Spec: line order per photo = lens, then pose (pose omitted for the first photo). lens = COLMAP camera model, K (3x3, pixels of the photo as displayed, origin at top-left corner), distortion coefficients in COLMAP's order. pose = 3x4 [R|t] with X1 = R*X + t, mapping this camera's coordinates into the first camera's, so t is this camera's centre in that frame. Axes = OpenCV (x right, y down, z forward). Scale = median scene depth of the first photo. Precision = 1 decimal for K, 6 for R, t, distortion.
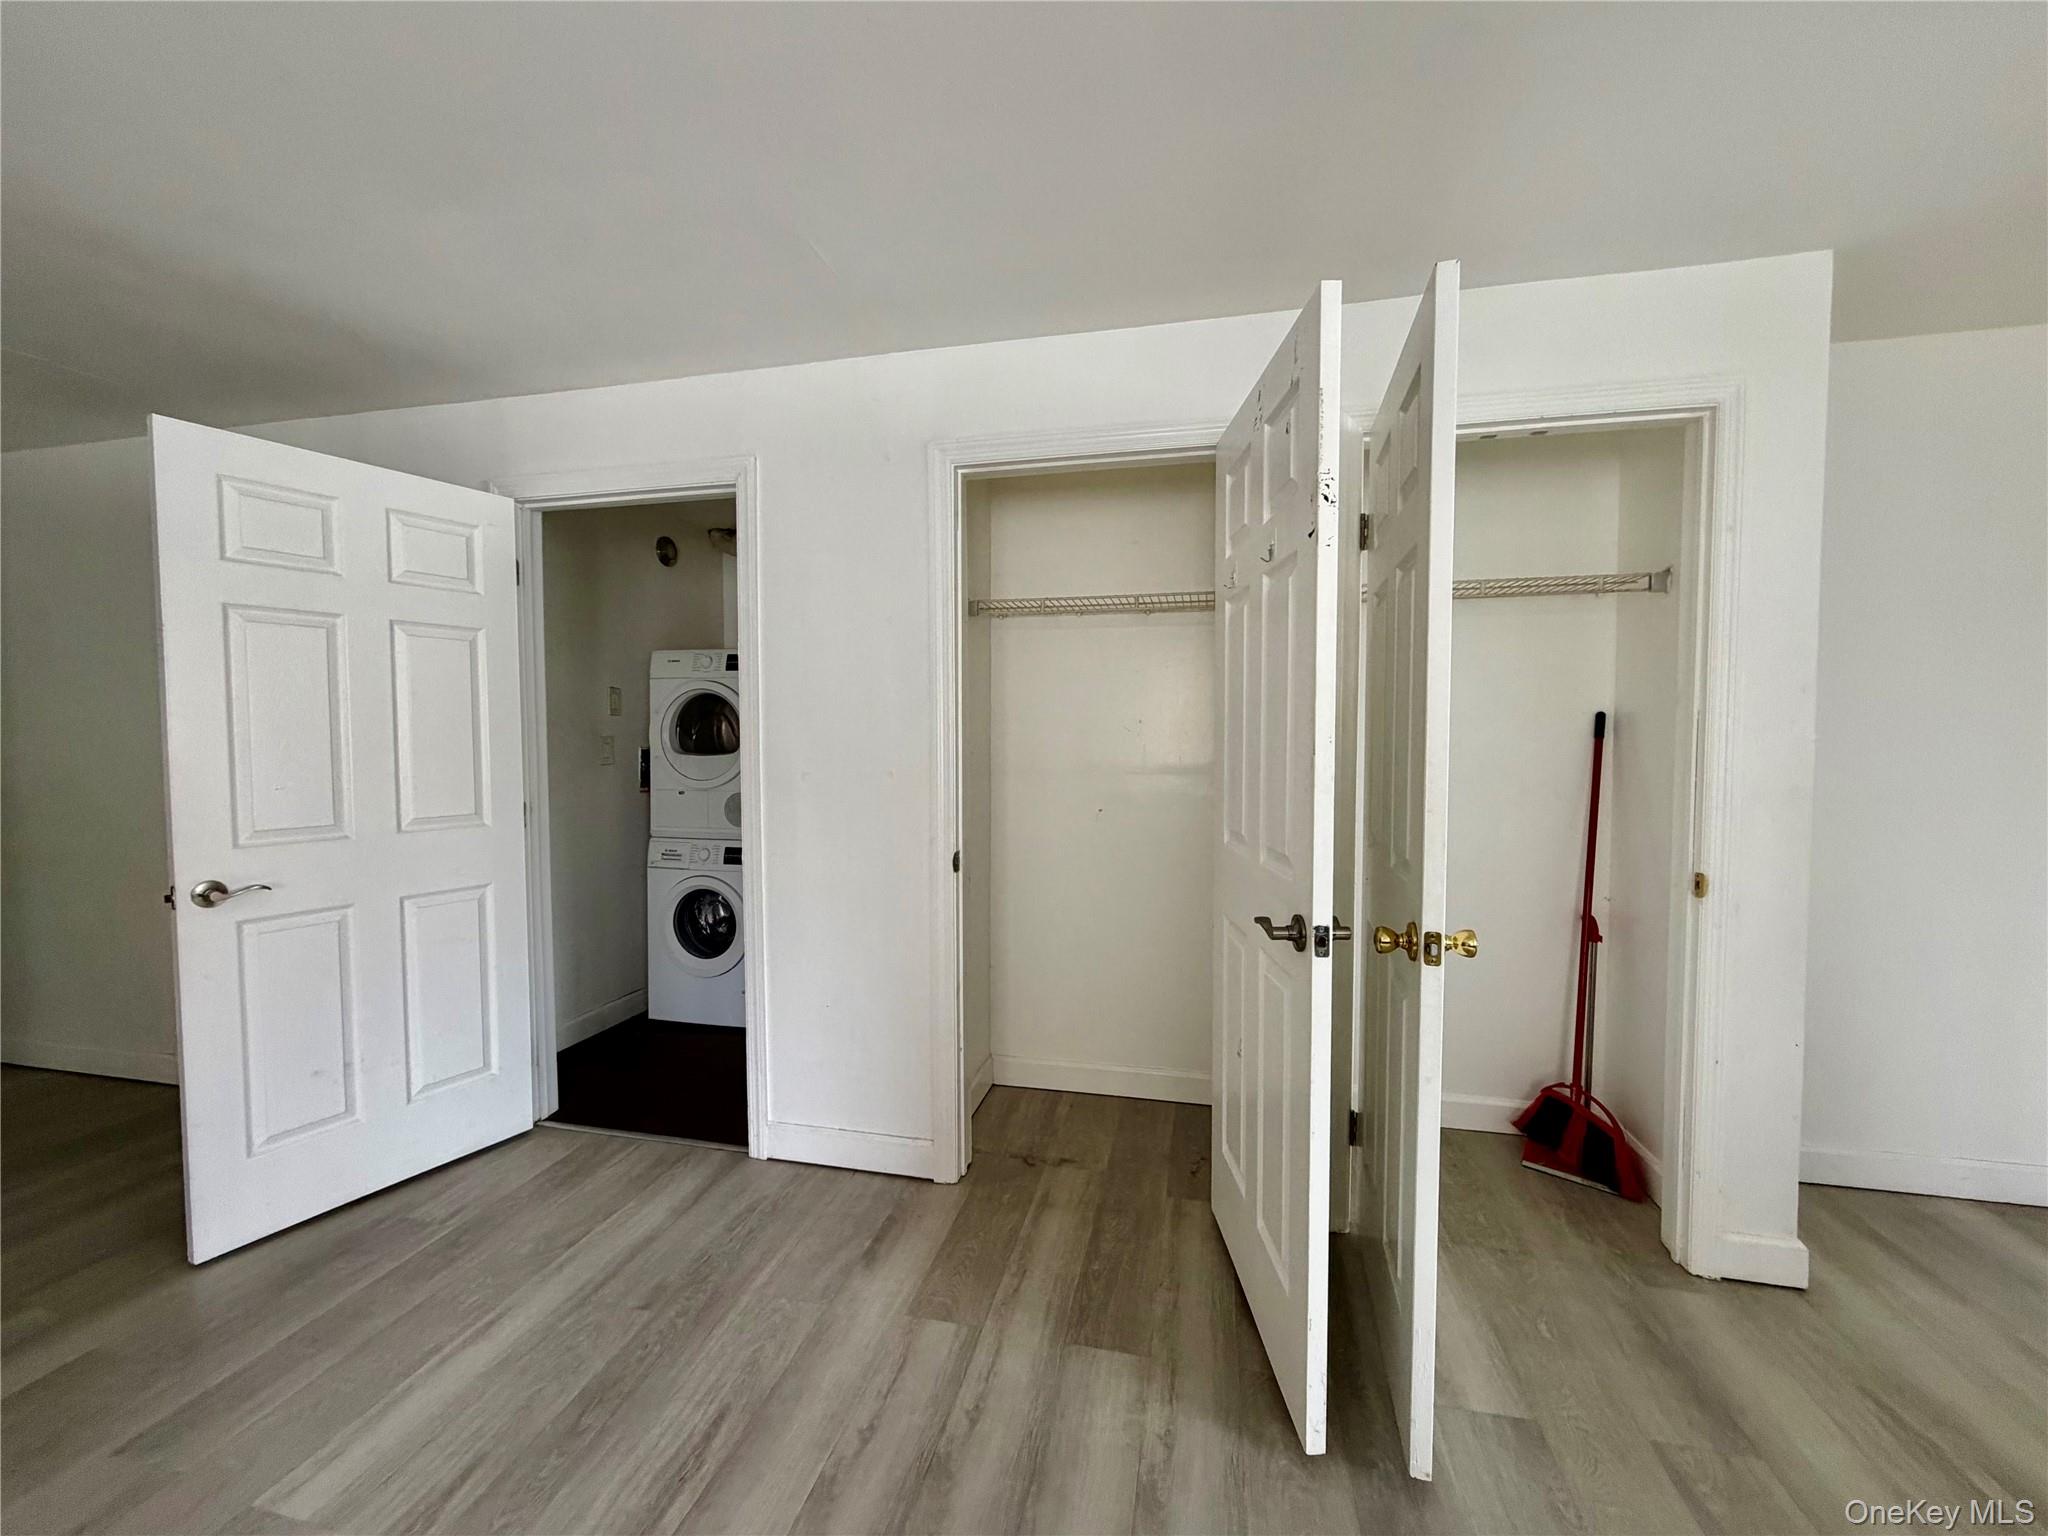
lens RADIAL K [[816.3, 0, 1024.0], [0, 816.3, 768.0], [0, 0, 1]] dist [-0.001163, -0.000049]
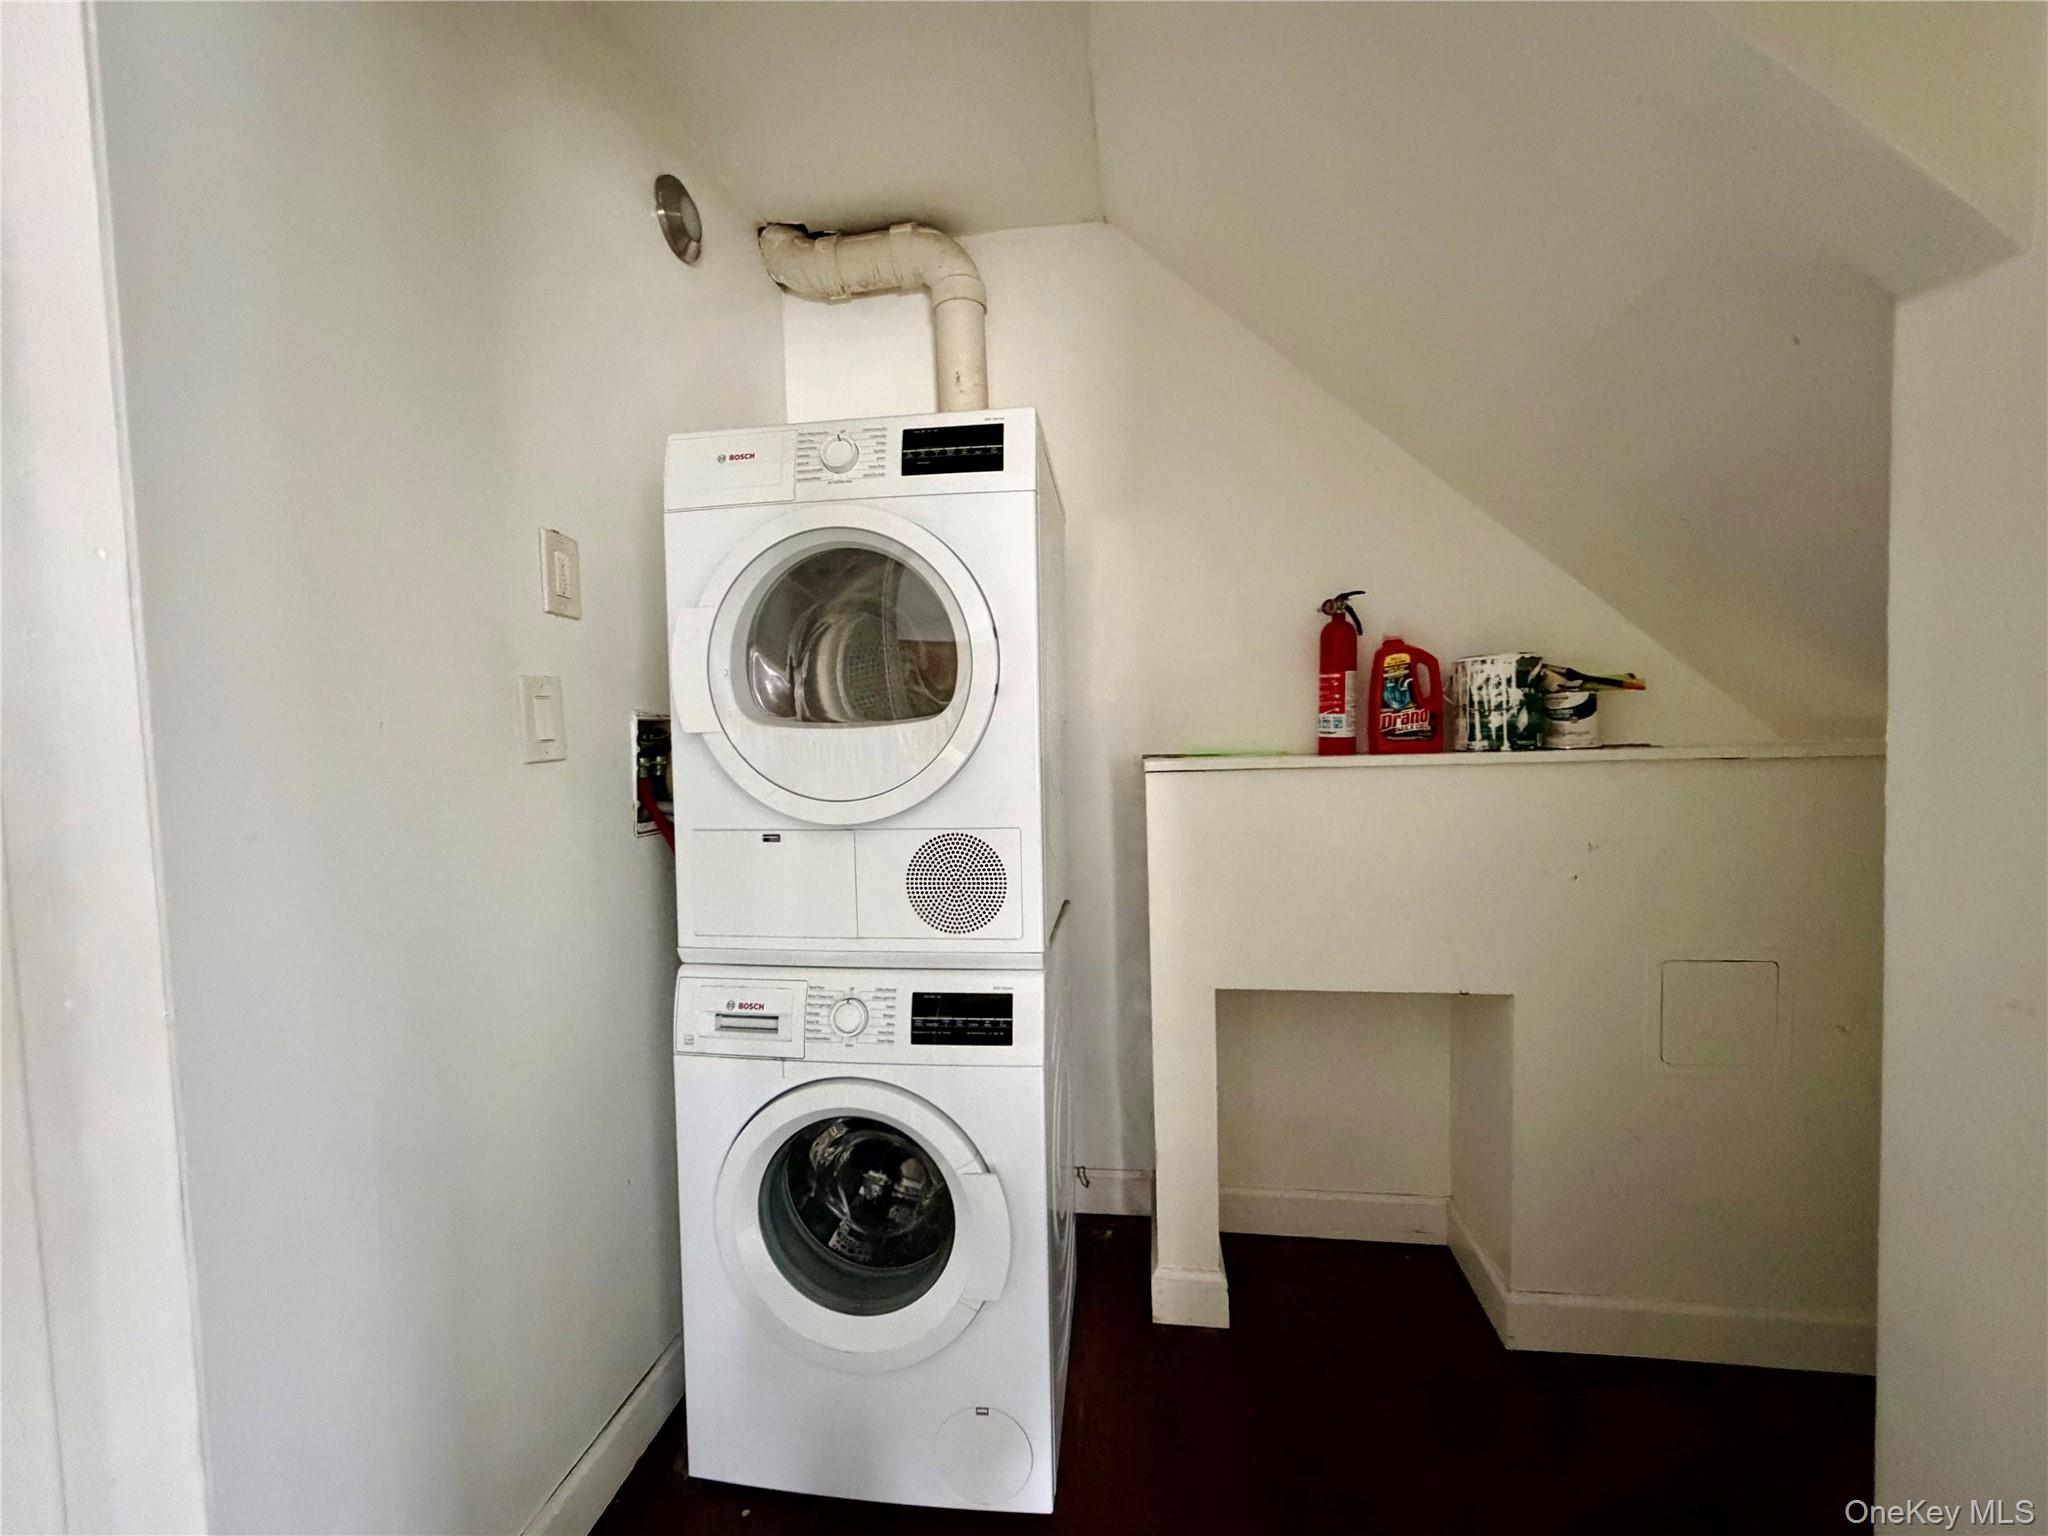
lens RADIAL K [[816.3, 0, 1024.0], [0, 816.3, 768.0], [0, 0, 1]] dist [-0.001163, -0.000049]
pose [[0.996220, -0.032970, 0.080363, -0.336443], [0.032342, 0.999435, 0.009101, 0.000631], [-0.080618, -0.006468, 0.996724, 0.640130]]
